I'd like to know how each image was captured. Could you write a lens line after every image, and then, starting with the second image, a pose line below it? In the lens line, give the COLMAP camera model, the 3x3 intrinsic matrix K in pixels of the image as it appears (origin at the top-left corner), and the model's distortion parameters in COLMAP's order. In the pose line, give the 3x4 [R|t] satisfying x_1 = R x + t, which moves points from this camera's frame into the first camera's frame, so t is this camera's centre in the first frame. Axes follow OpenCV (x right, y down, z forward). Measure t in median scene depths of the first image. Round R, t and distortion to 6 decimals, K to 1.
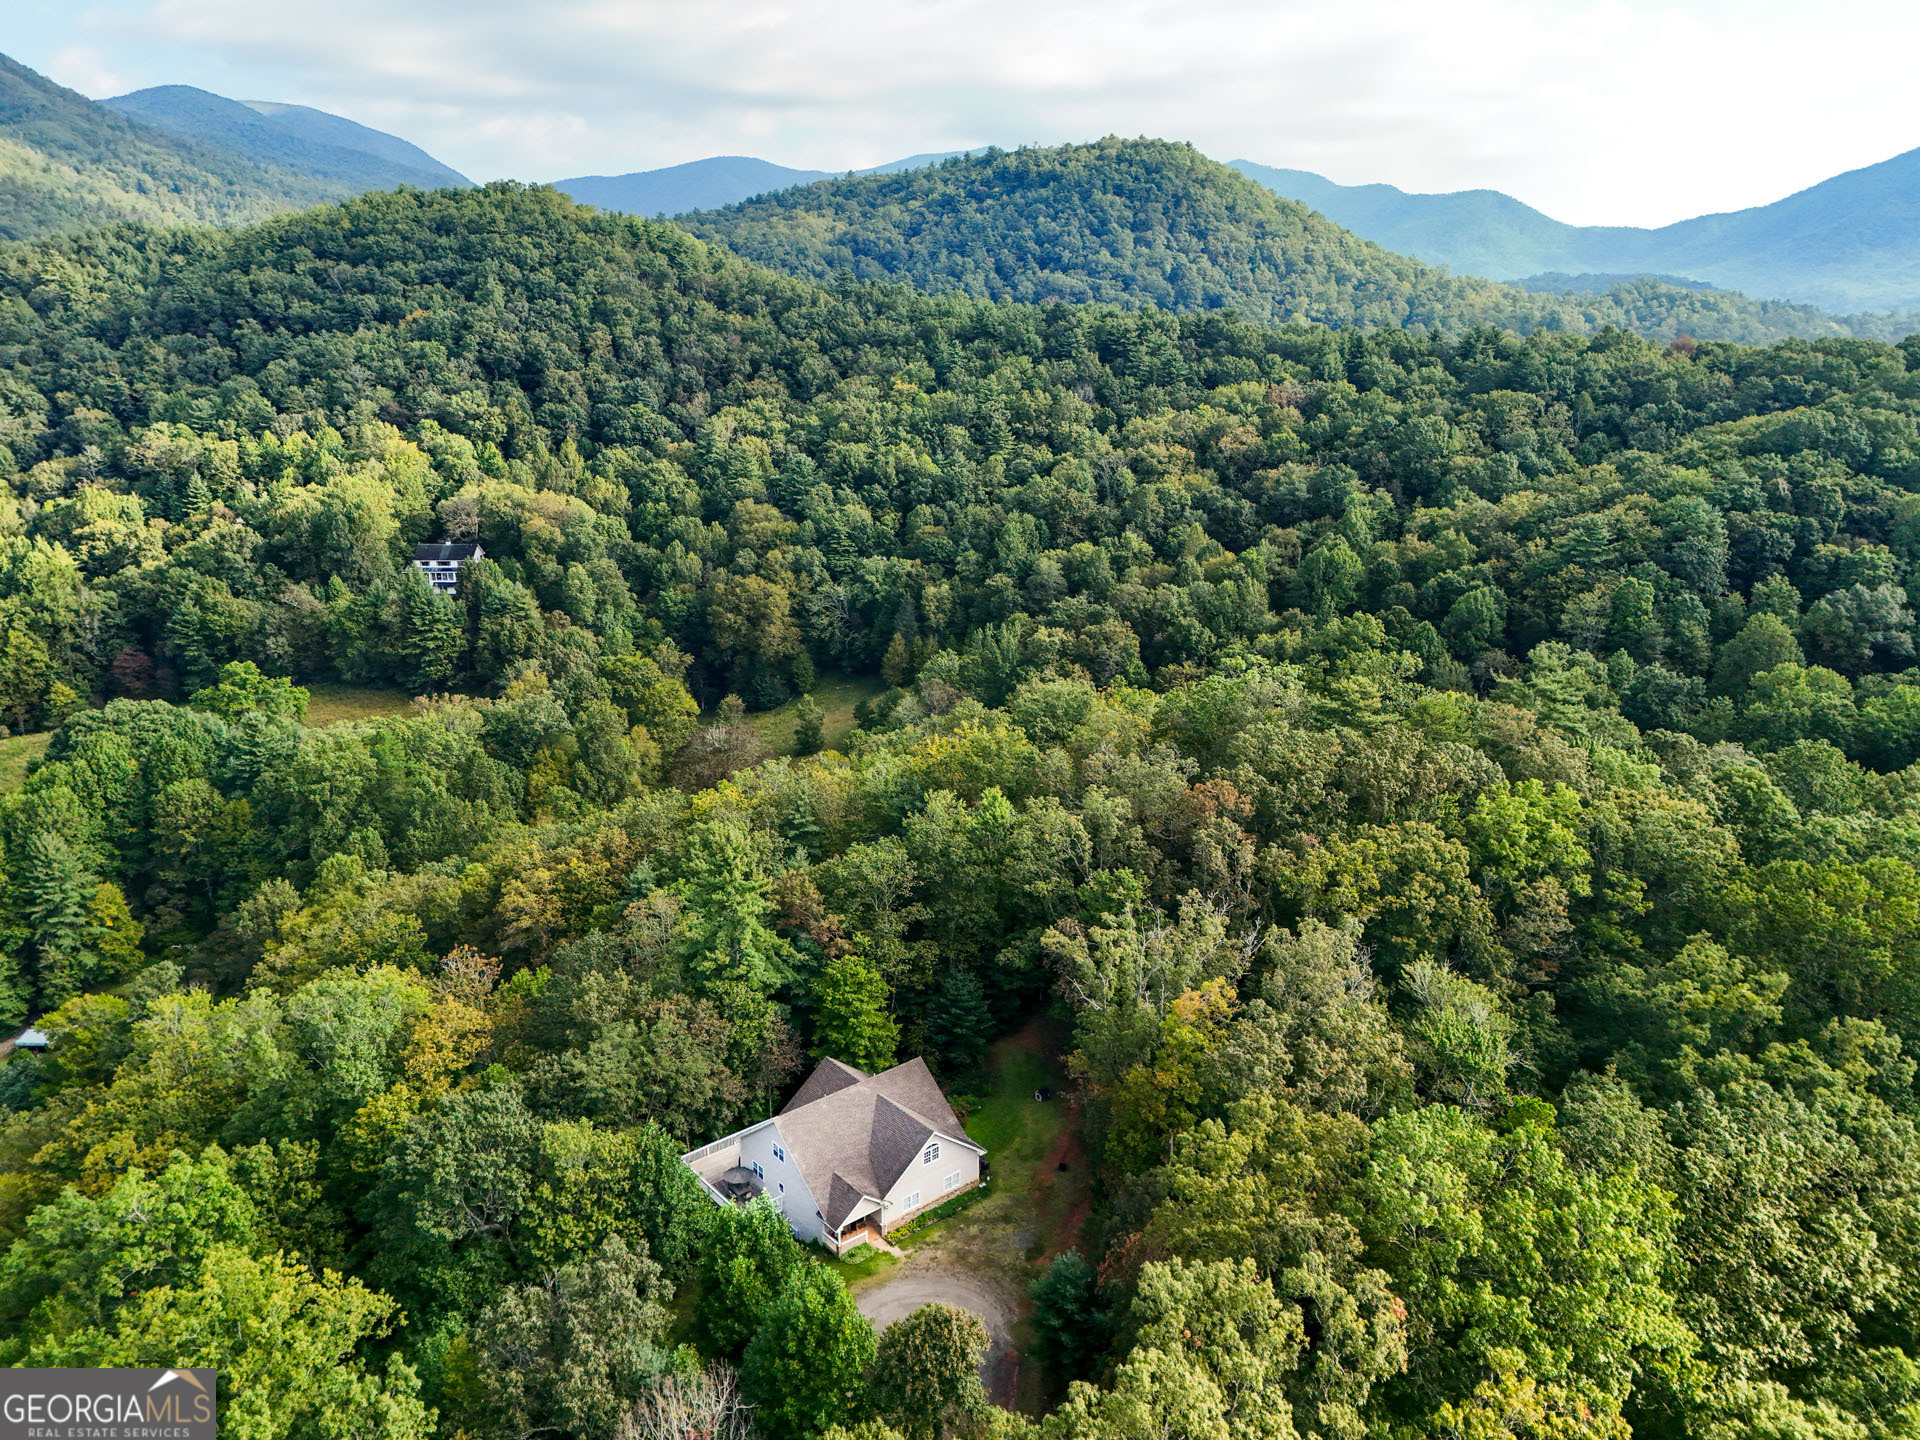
lens RADIAL K [[1421.9, 0, 958.3], [0, 1421.9, 716.9], [0, 0, 1]] dist [0.065826, -0.058935]
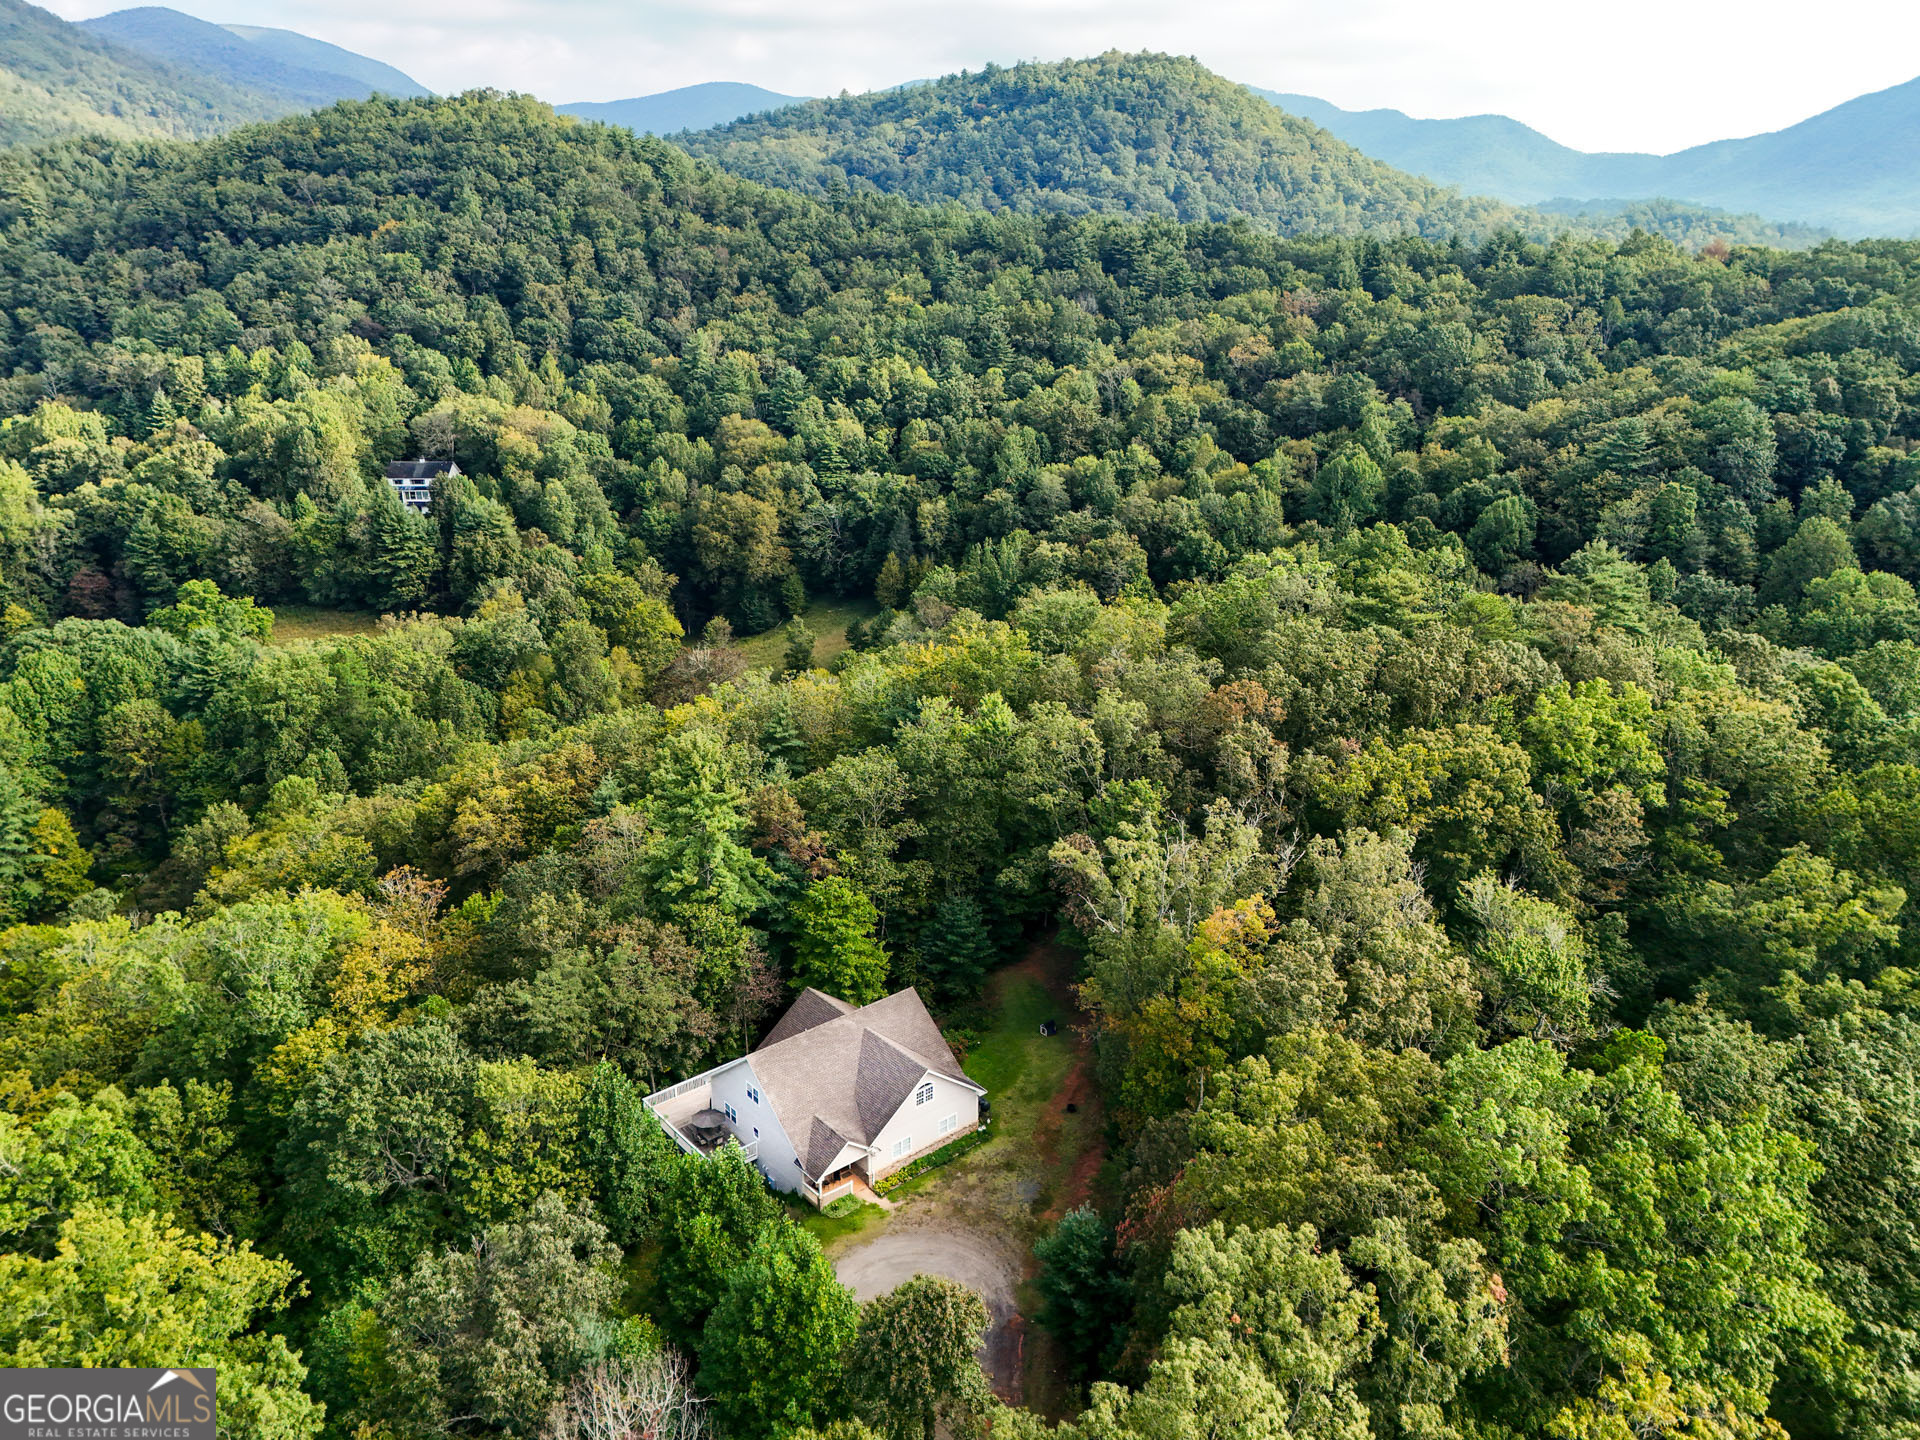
lens RADIAL K [[1421.9, 0, 959.1], [0, 1421.9, 715.3], [0, 0, 1]] dist [0.065826, -0.058935]
pose [[0.999997, -0.001561, 0.001951, 0.000447], [0.001479, 0.999158, 0.040999, 0.011367], [-0.002013, -0.040996, 0.999157, 0.041622]]
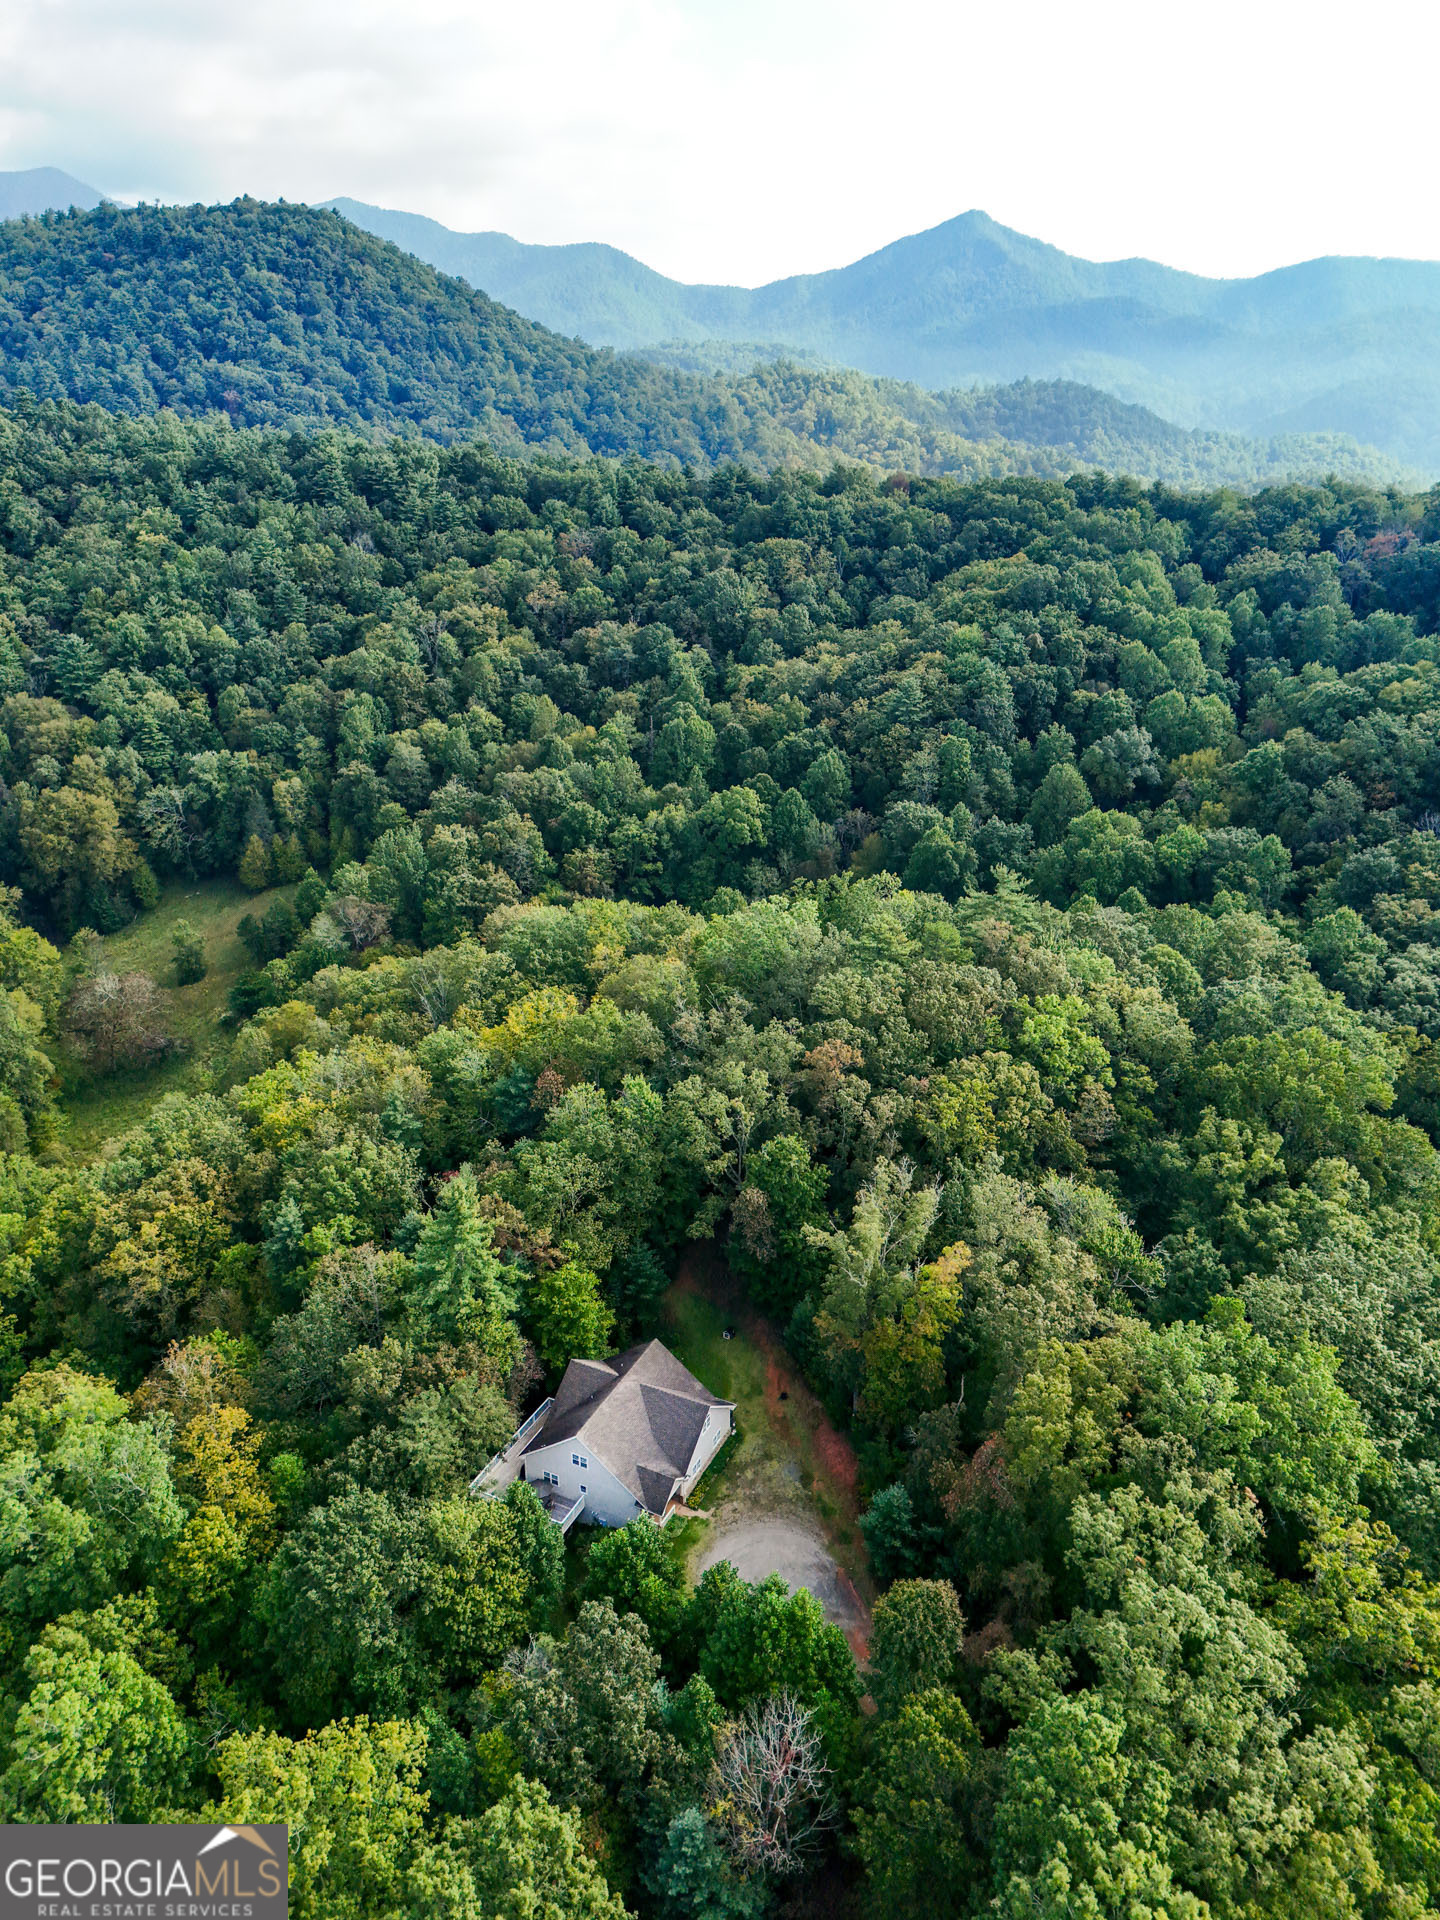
lens RADIAL K [[1421.9, 0, 715.9], [0, 1421.9, 956.2], [0, 0, 1]] dist [0.065826, -0.058935]
pose [[0.914447, -0.161957, 0.370887, -0.129324], [0.116593, 0.983007, 0.141786, -0.079245], [-0.387548, -0.086413, 0.917791, -0.014308]]
